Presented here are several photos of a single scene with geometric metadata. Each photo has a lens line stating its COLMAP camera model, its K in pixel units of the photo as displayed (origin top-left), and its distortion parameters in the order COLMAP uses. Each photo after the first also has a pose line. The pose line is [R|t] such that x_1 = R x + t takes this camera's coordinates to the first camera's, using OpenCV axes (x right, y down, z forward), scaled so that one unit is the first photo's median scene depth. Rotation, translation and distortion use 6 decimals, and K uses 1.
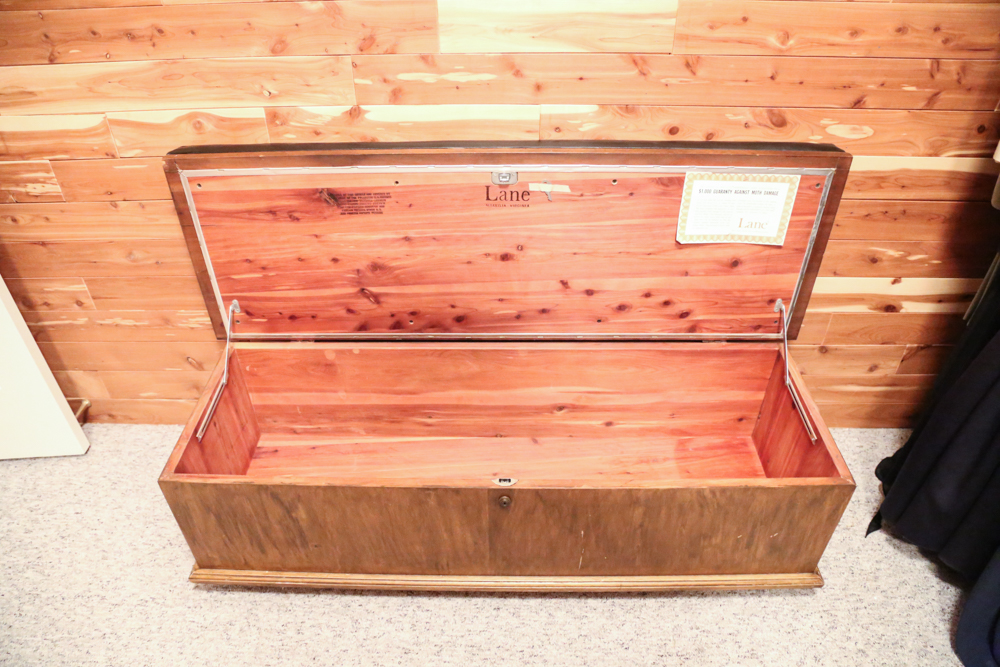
lens RADIAL K [[667.7, 0, 496.1], [0, 667.7, 330.2], [0, 0, 1]] dist [-0.098426, 0.026467]
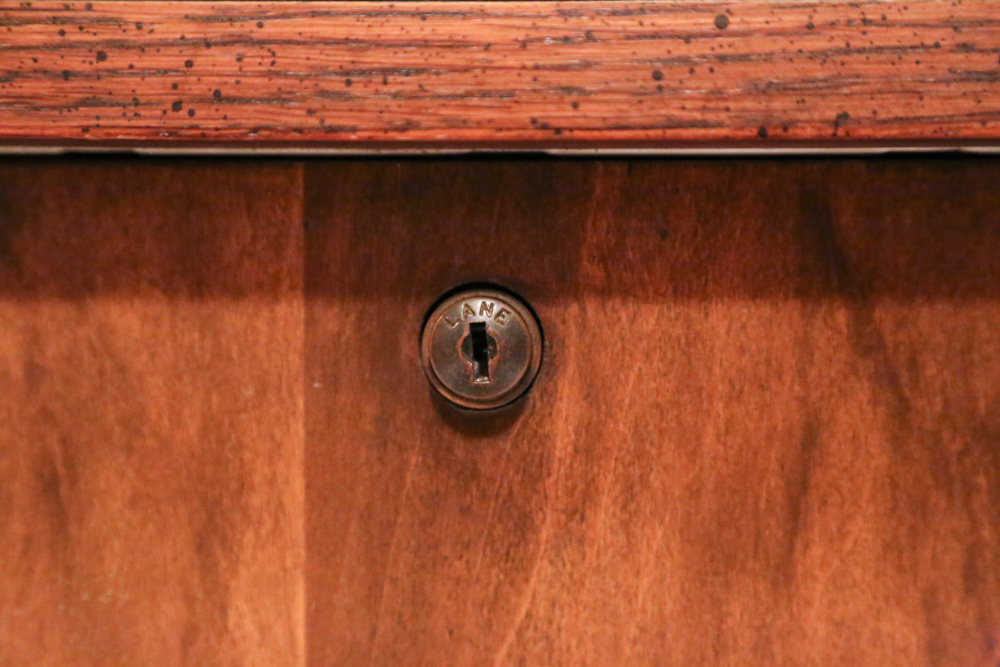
lens RADIAL K [[2345.2, 0, 494.6], [0, 2345.2, 330.8], [0, 0, 1]] dist [0.280735, 0.000000]
pose [[0.999685, 0.007682, -0.023877, 0.020924], [-0.020211, 0.810448, -0.585461, 0.411390], [0.014854, 0.585760, 0.810349, 0.658552]]
